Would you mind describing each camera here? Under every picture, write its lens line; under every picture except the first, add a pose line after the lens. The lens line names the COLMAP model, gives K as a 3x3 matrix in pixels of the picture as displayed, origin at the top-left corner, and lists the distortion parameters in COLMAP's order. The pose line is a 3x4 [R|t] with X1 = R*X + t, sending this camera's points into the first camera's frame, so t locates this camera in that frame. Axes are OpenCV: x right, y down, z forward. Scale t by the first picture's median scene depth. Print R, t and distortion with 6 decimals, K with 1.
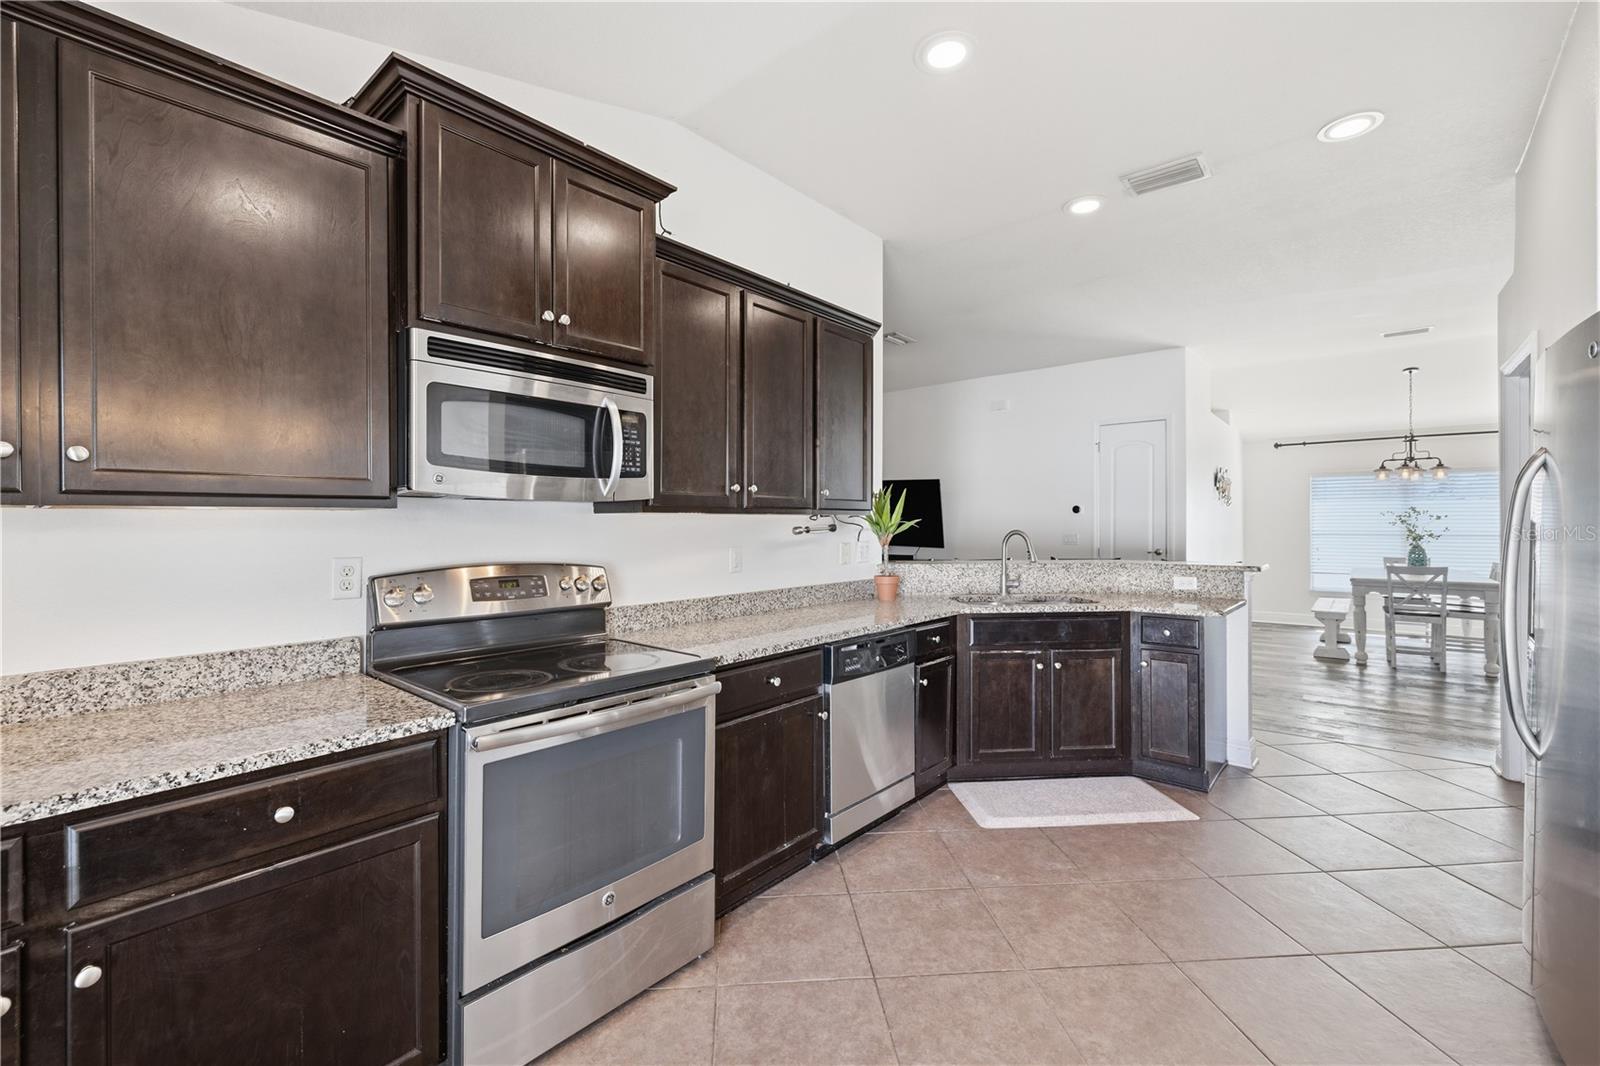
lens RADIAL K [[682.9, 0, 801.7], [0, 682.9, 520.9], [0, 0, 1]] dist [-0.000397, -0.000033]
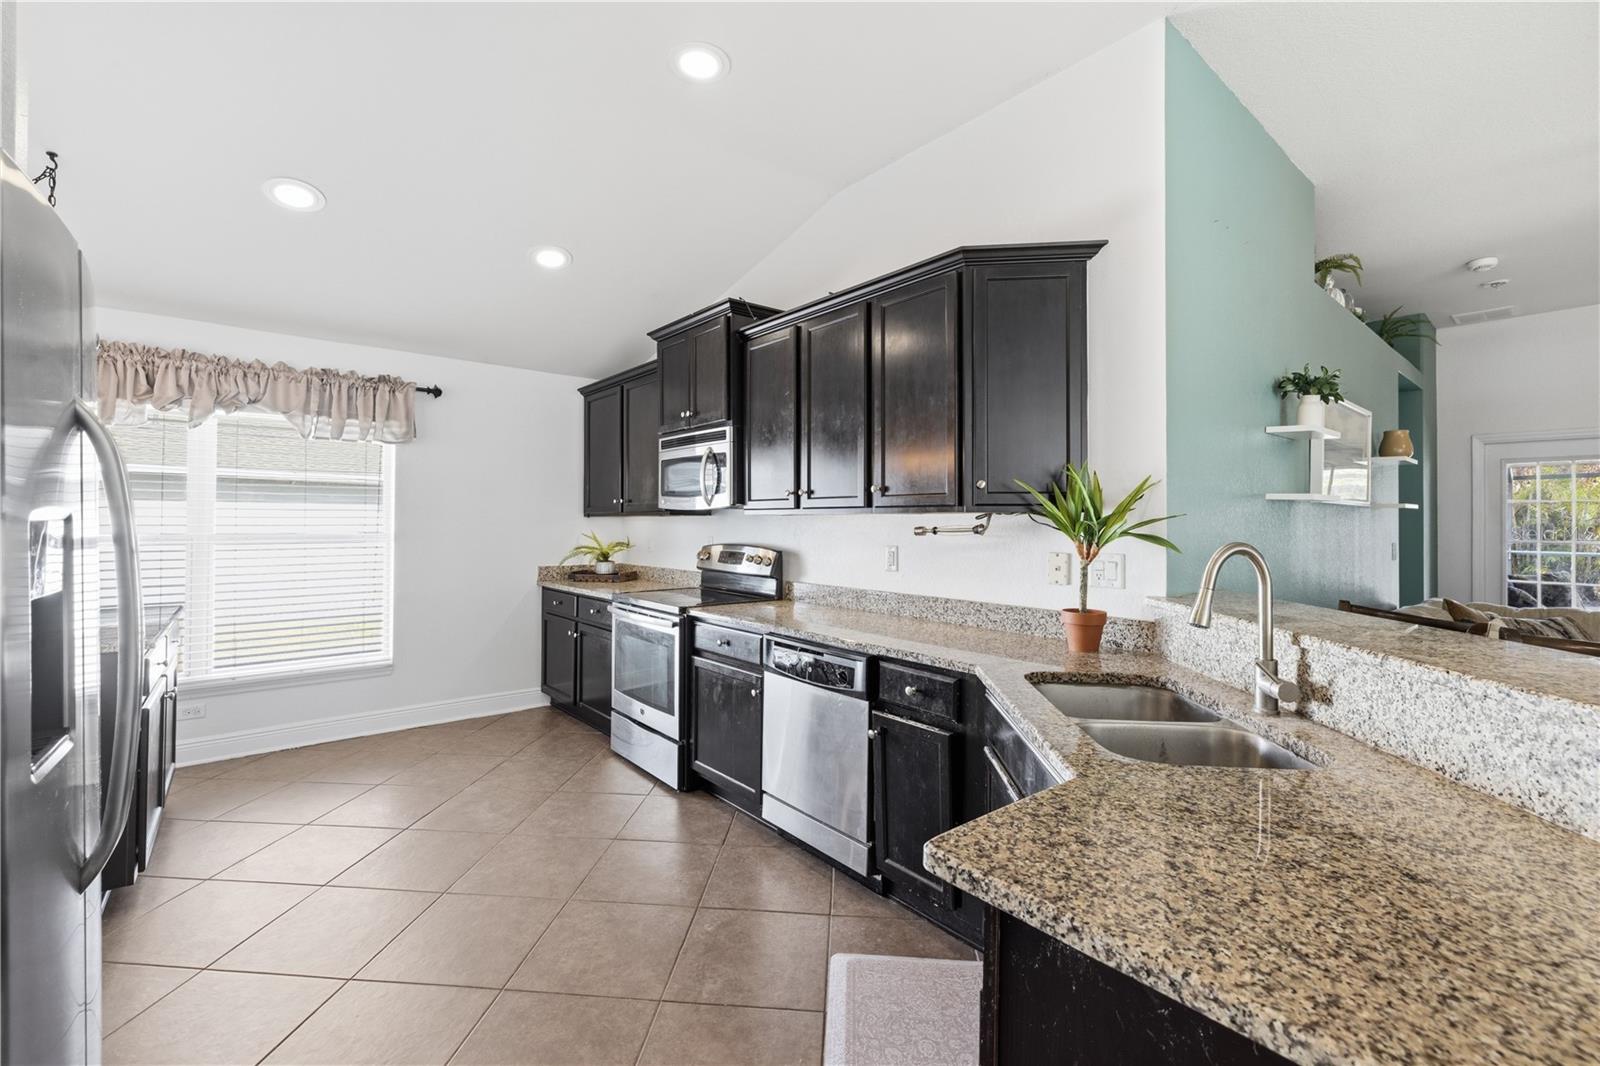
lens RADIAL K [[682.9, 0, 801.7], [0, 682.9, 520.9], [0, 0, 1]] dist [-0.000397, -0.000033]
pose [[-0.157447, -0.005086, -0.987514, 0.838120], [-0.000988, 0.999987, -0.004993, 0.005133], [0.987527, 0.000189, -0.157450, 0.926576]]
